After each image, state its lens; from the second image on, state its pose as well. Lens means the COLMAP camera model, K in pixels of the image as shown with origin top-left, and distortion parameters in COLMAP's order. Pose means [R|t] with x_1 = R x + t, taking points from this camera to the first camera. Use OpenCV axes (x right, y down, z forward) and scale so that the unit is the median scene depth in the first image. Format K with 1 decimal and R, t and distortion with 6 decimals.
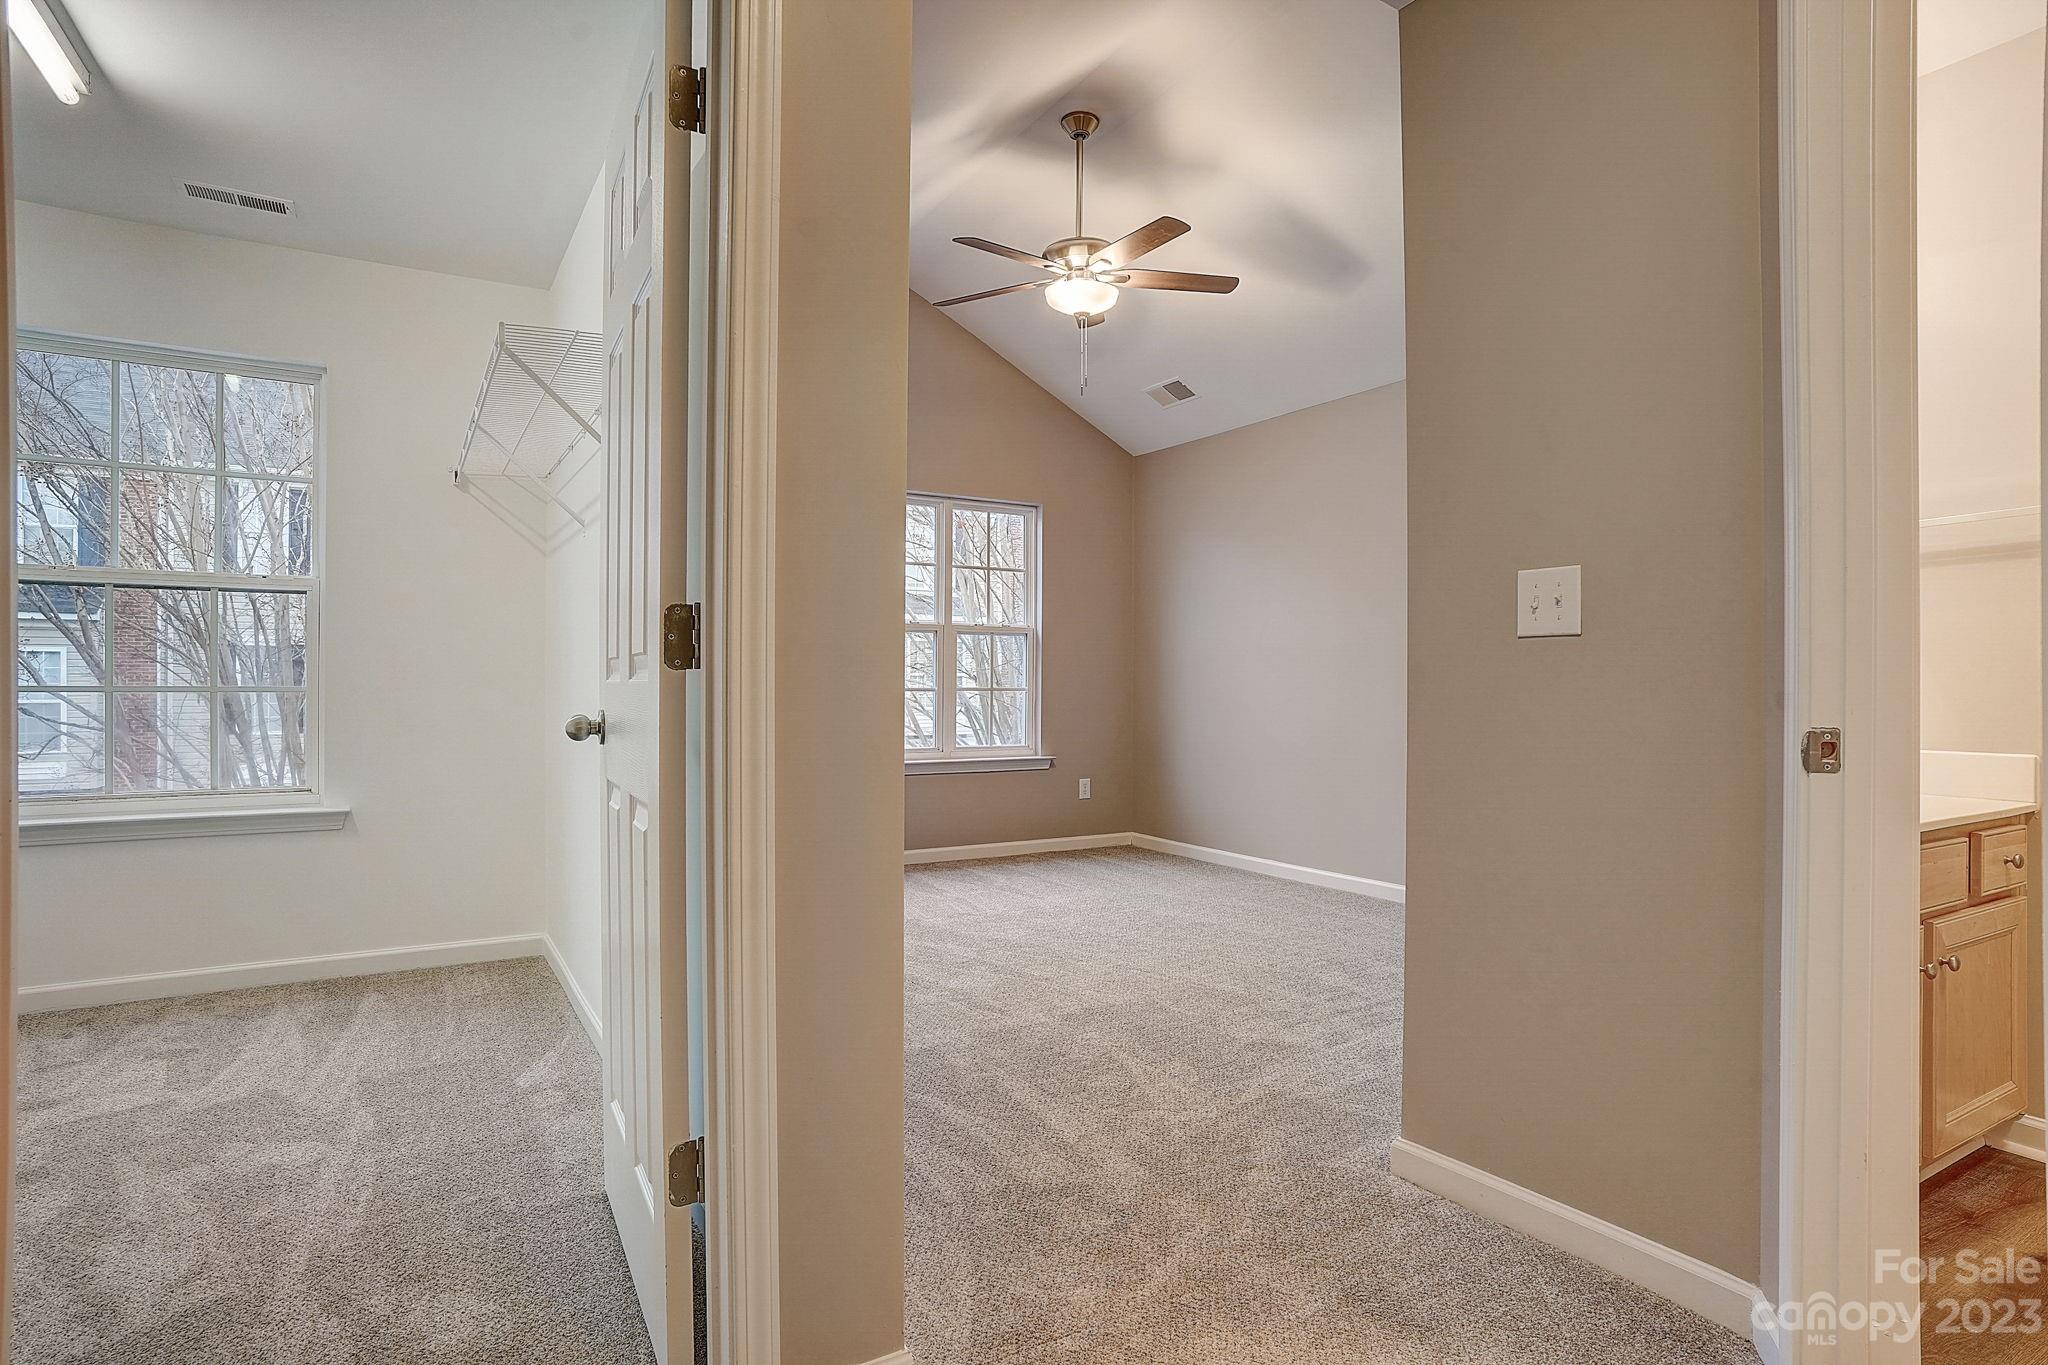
lens RADIAL K [[1079.8, 0, 1029.0], [0, 1079.8, 686.1], [0, 0, 1]] dist [-0.077998, 0.044722]
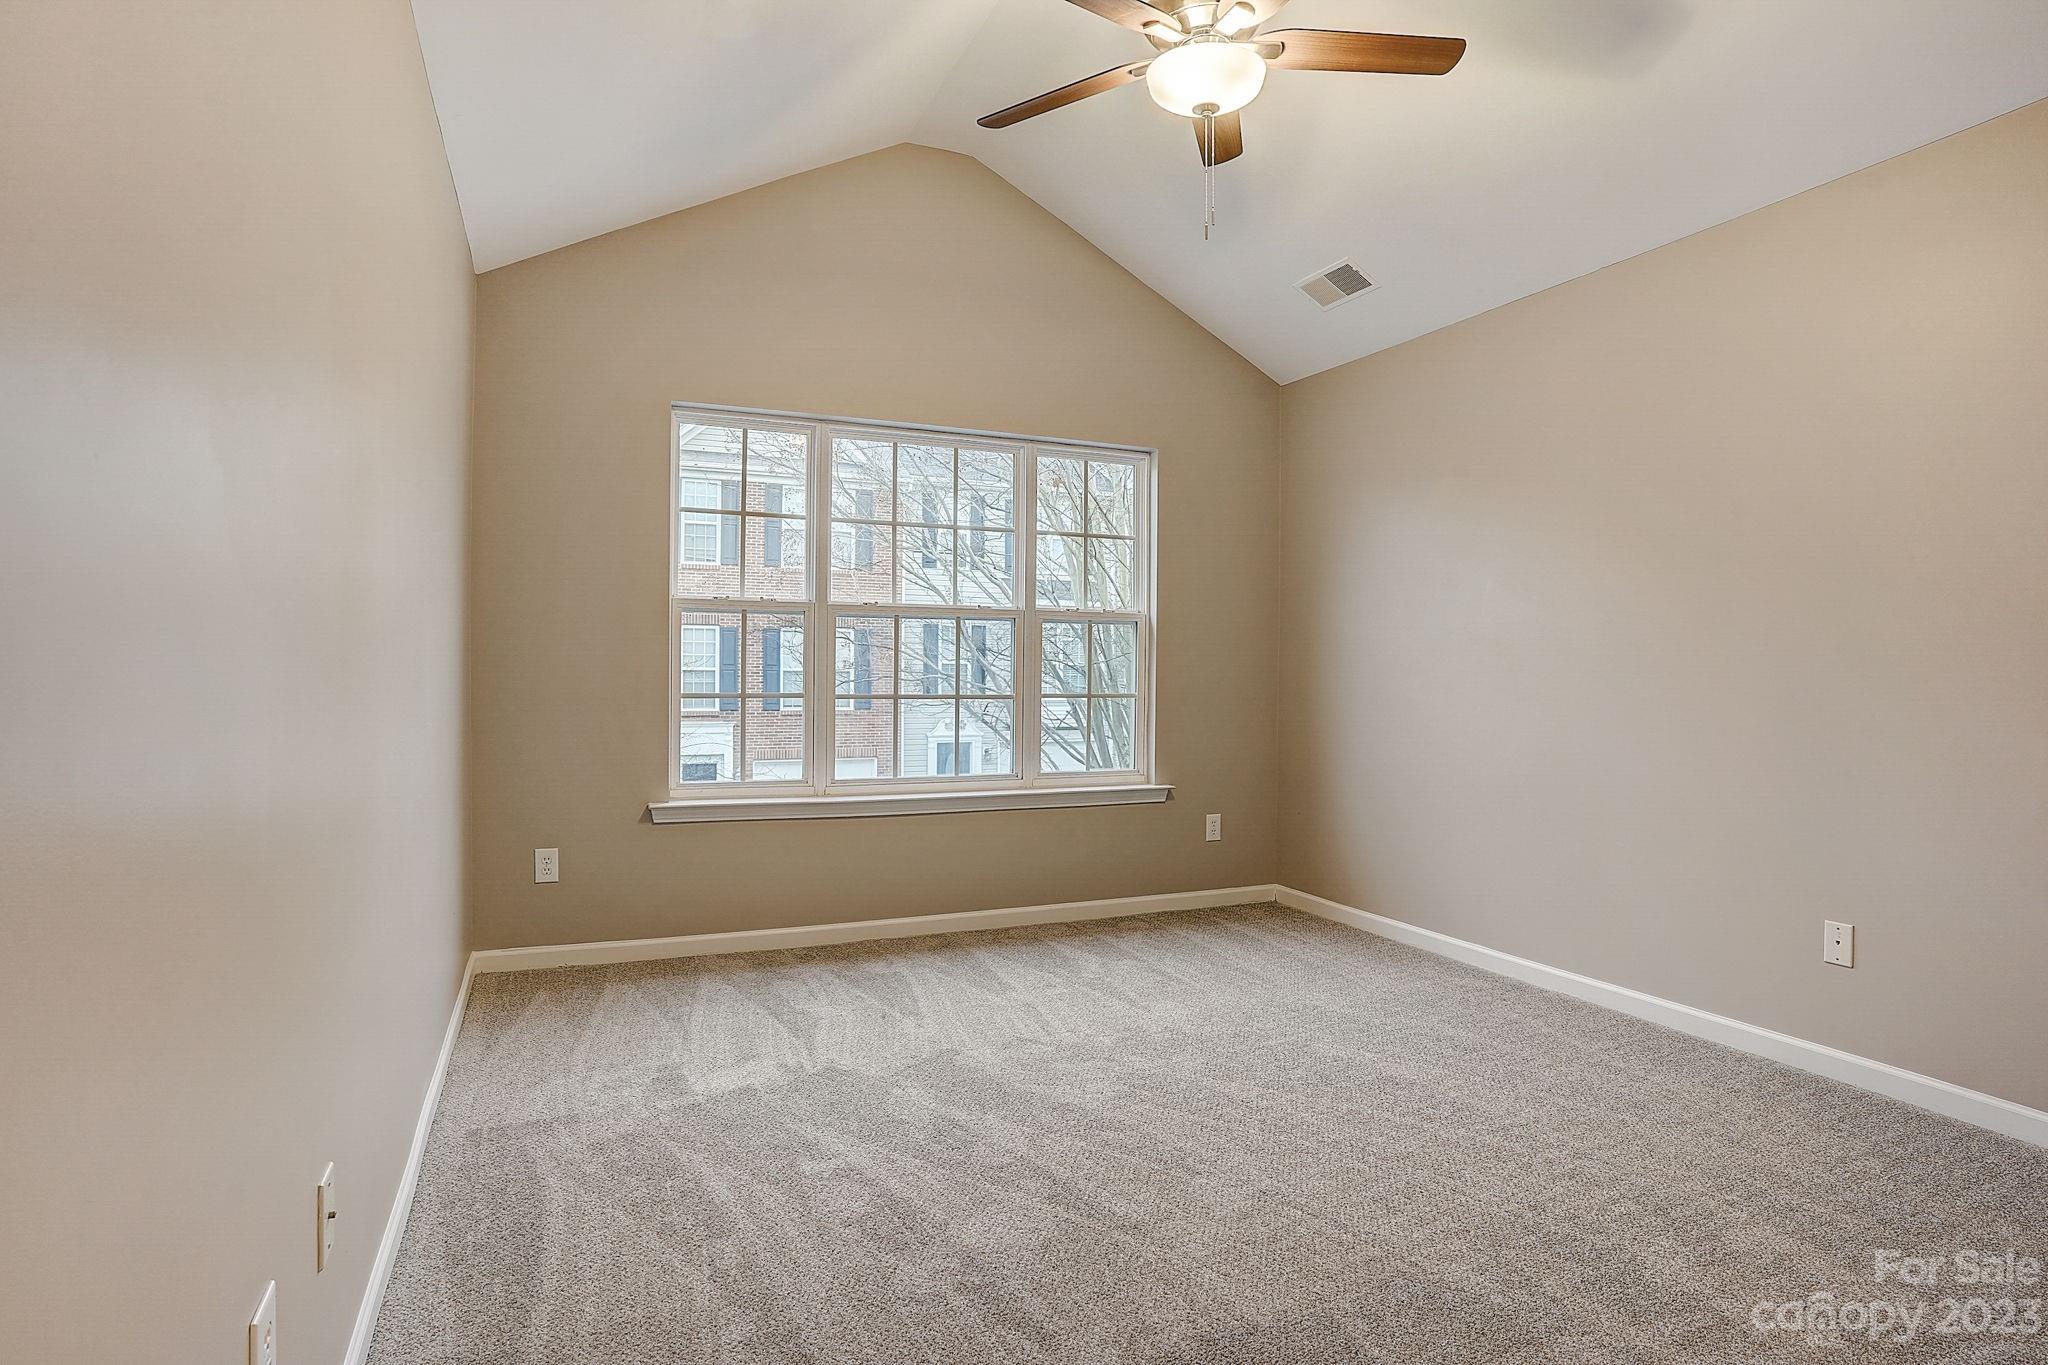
lens RADIAL K [[1079.8, 0, 1029.0], [0, 1079.8, 686.1], [0, 0, 1]] dist [-0.077998, 0.044722]
pose [[0.992513, 0.004519, -0.122055, 0.020722], [-0.002930, 0.999909, 0.013193, -0.017942], [0.122103, -0.012736, 0.992436, 0.328267]]
